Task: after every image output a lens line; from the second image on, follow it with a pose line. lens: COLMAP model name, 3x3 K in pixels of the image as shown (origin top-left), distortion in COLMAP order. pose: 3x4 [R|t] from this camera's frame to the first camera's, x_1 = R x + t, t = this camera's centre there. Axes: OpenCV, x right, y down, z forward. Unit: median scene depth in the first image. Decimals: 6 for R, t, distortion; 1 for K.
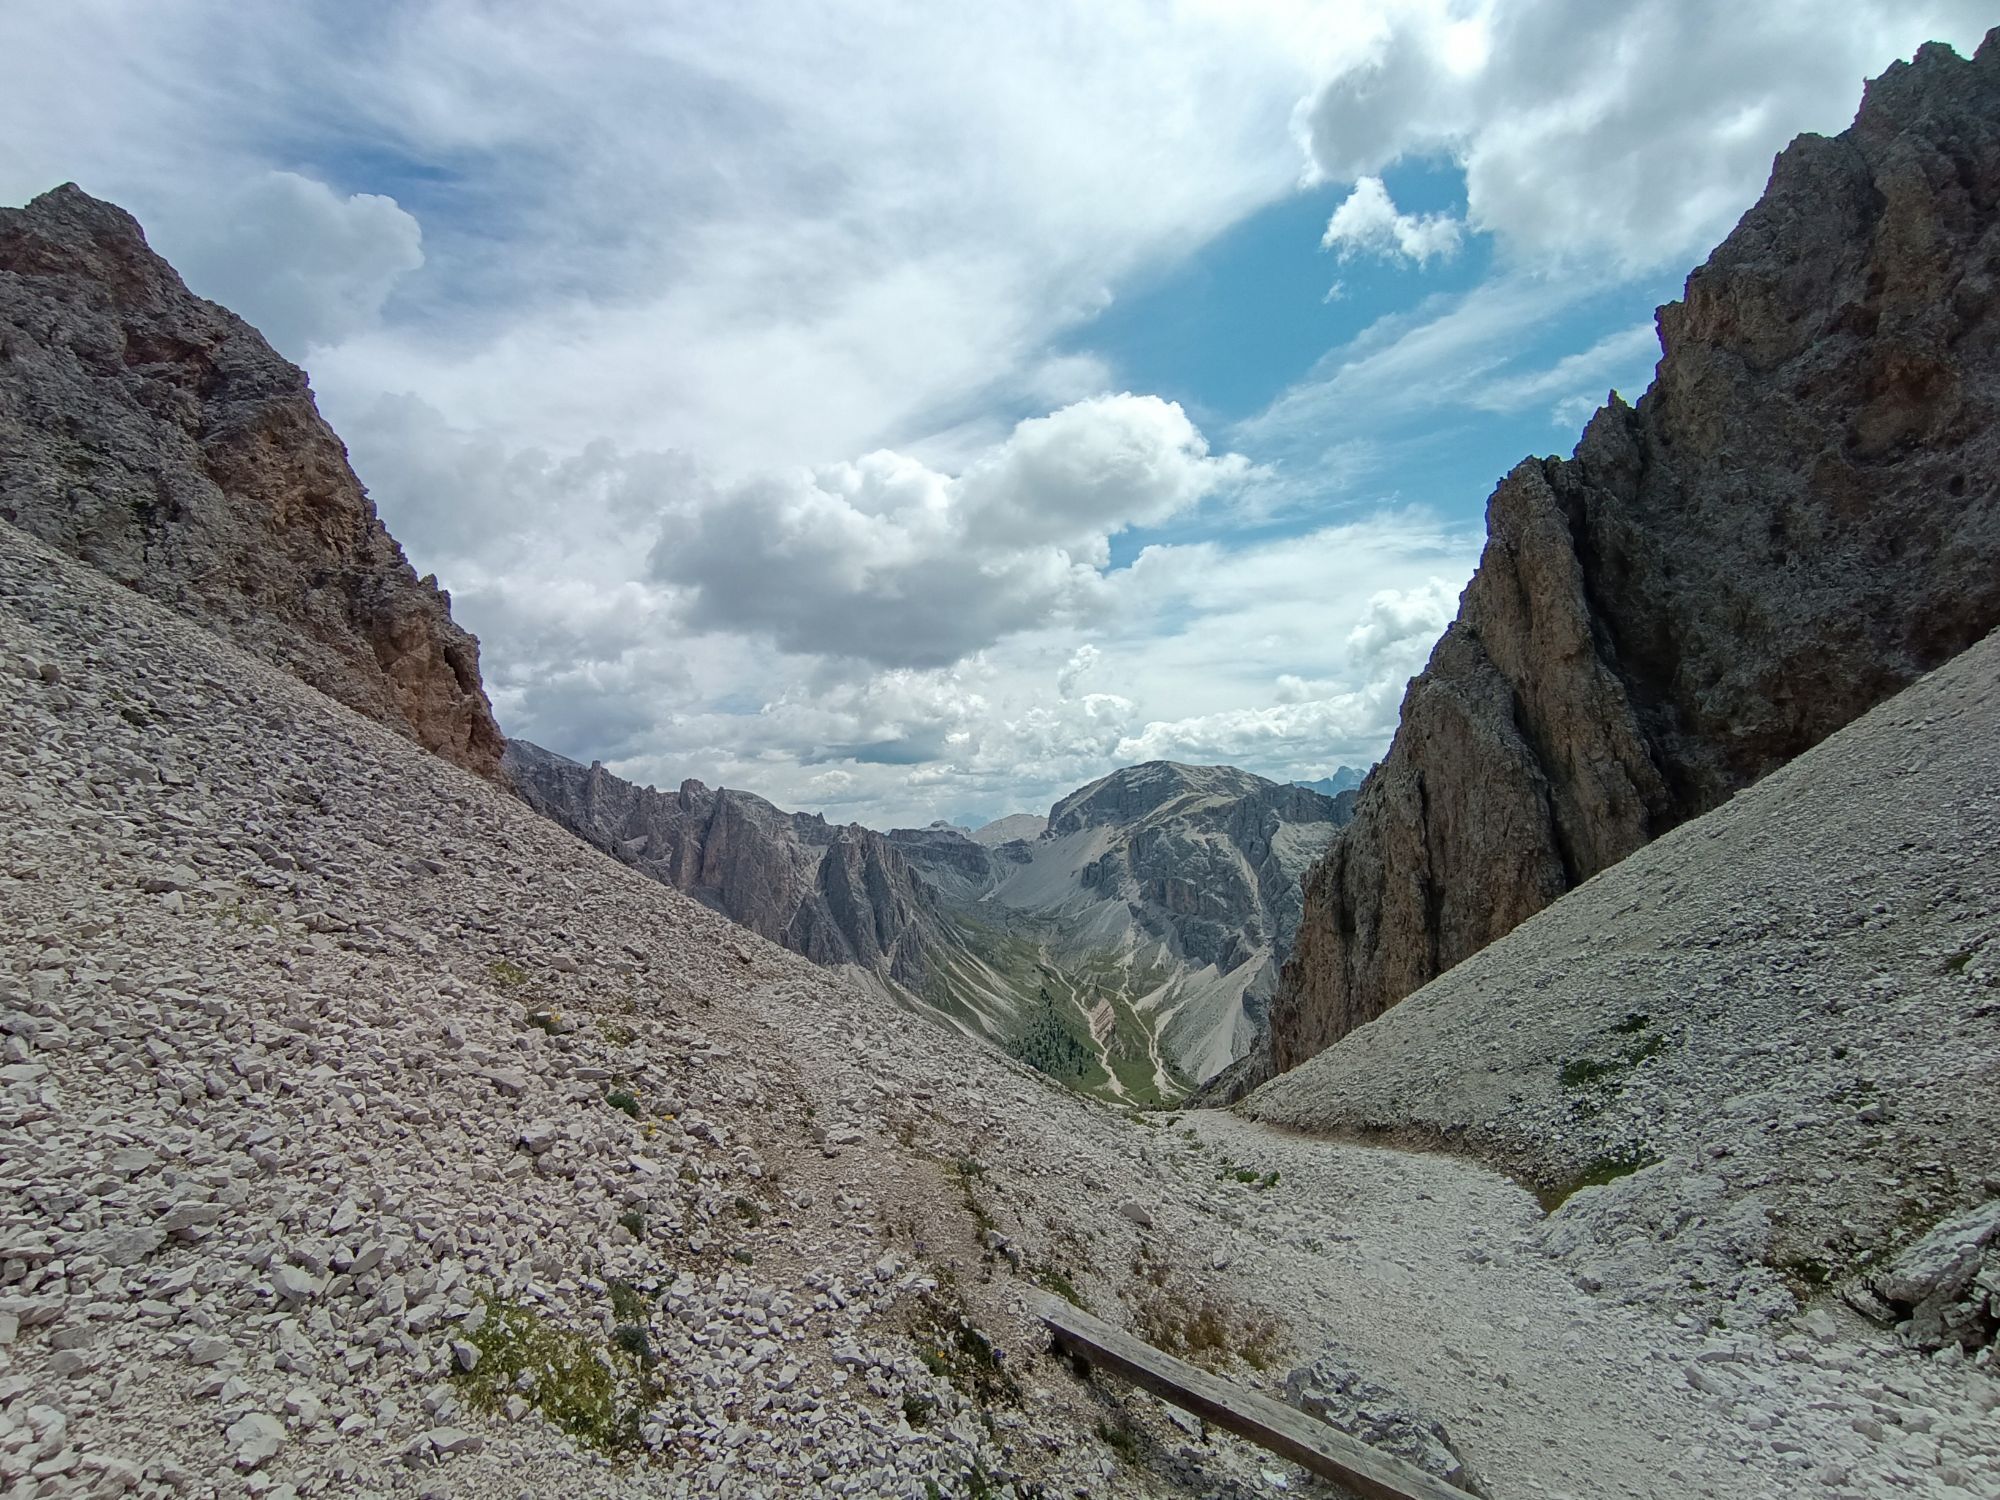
lens RADIAL K [[896.3, 0, 982.9], [0, 896.3, 748.6], [0, 0, 1]] dist [-0.003675, -0.000076]
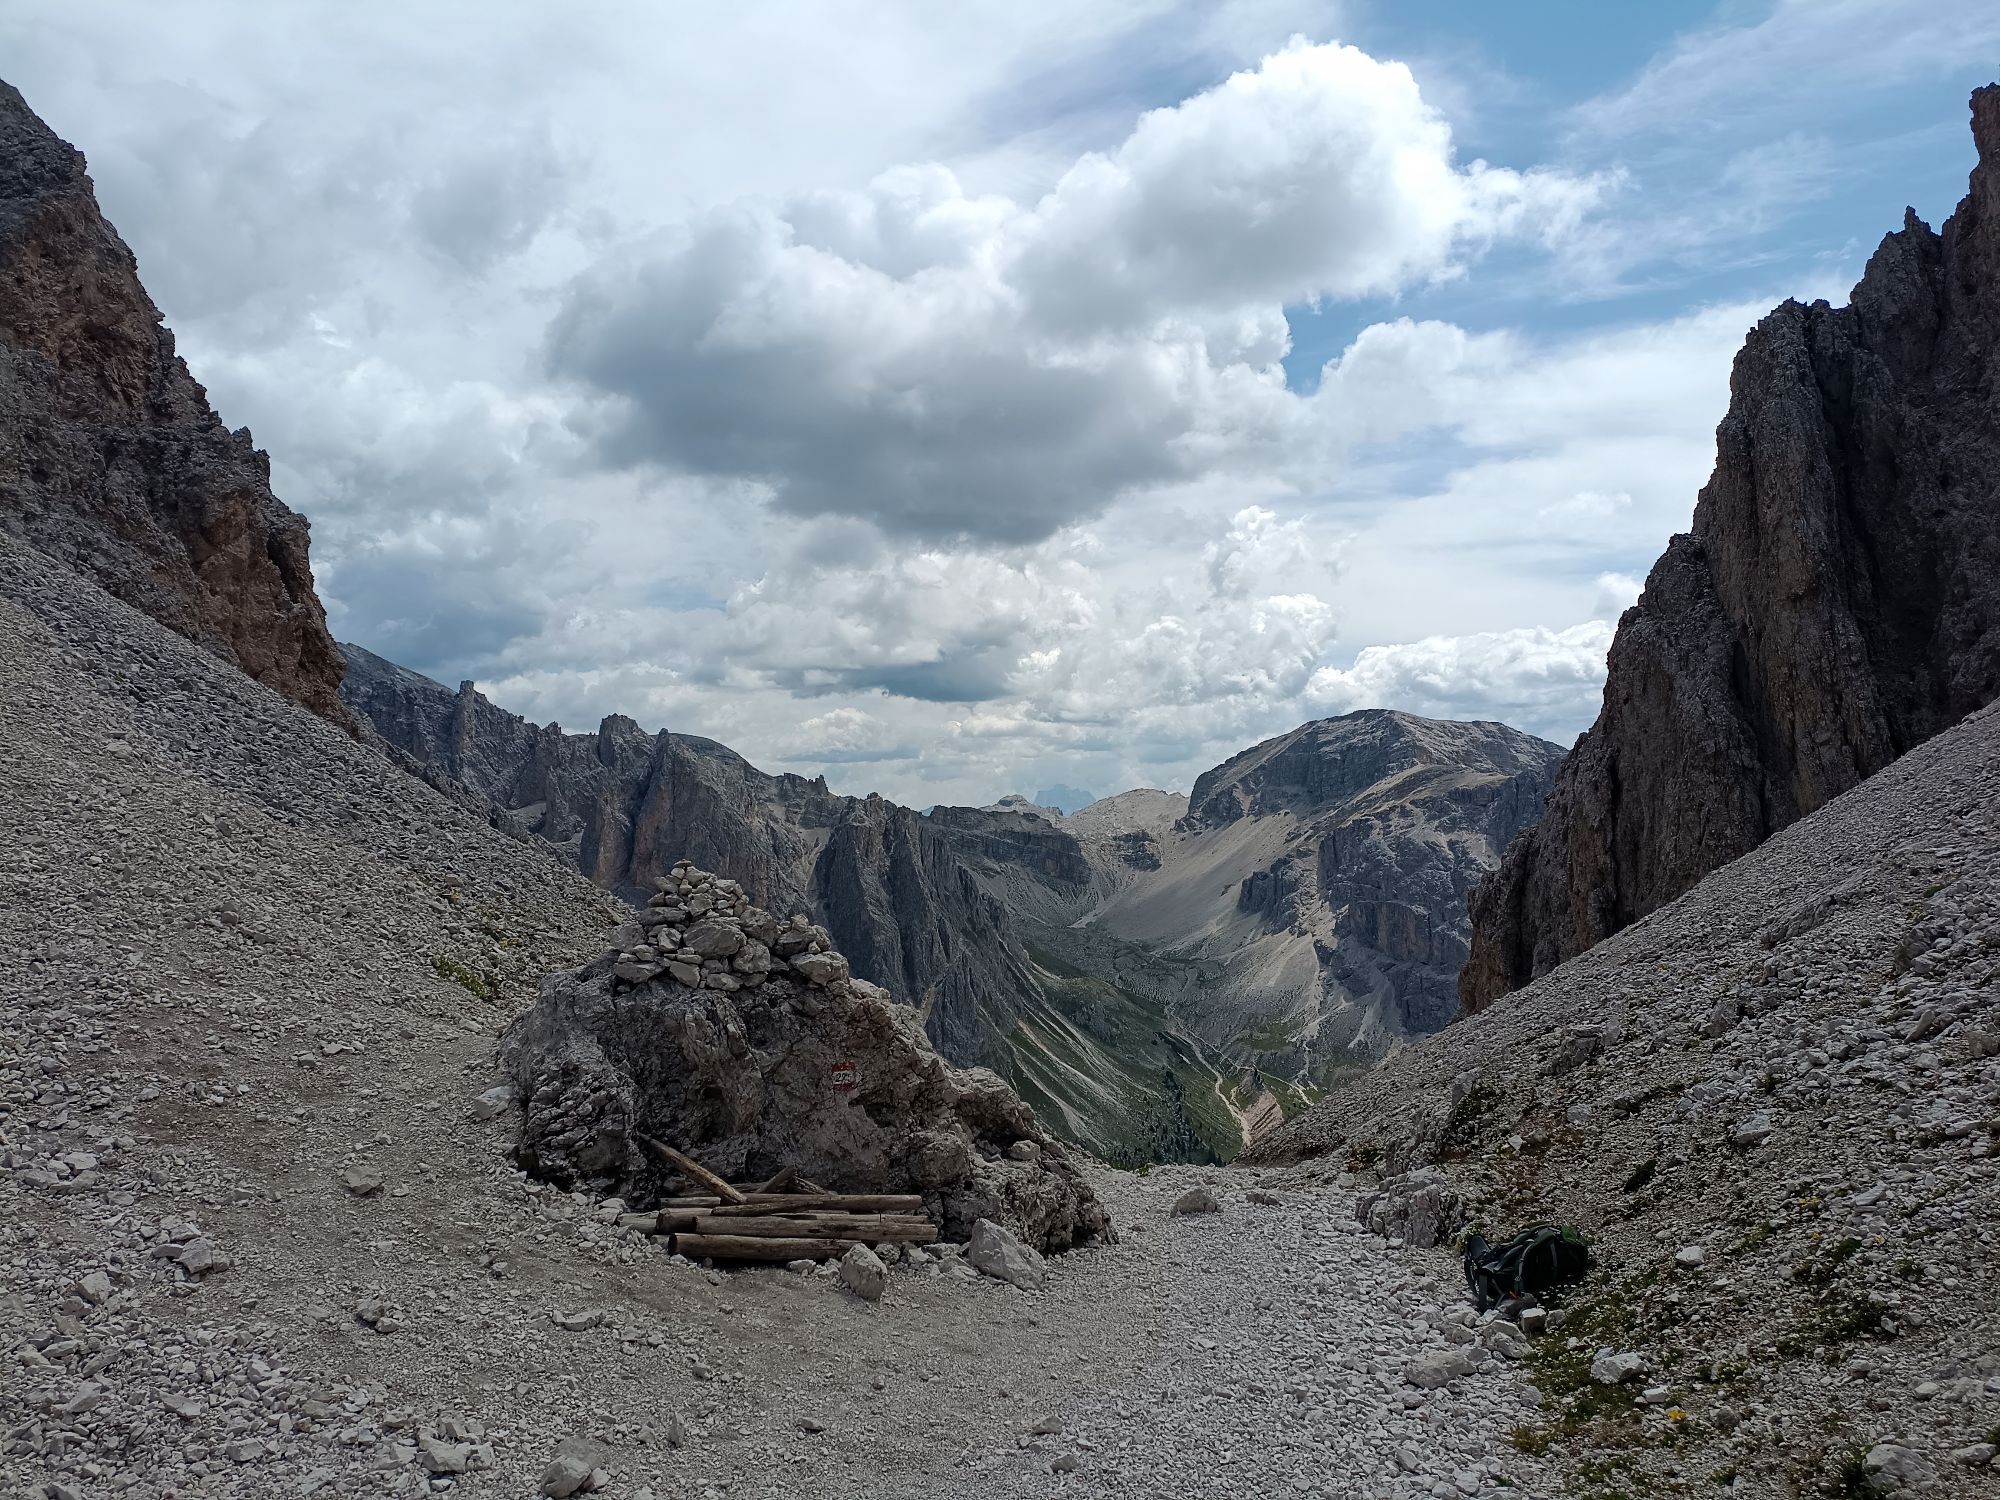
lens RADIAL K [[1503.4, 0, 1011.0], [0, 1503.4, 754.7], [0, 0, 1]] dist [0.065924, -0.068802]
pose [[0.997578, 0.033379, -0.061030, 0.090910], [-0.030126, 0.998116, 0.053456, -0.019679], [0.062700, -0.051488, 0.996703, -0.217486]]
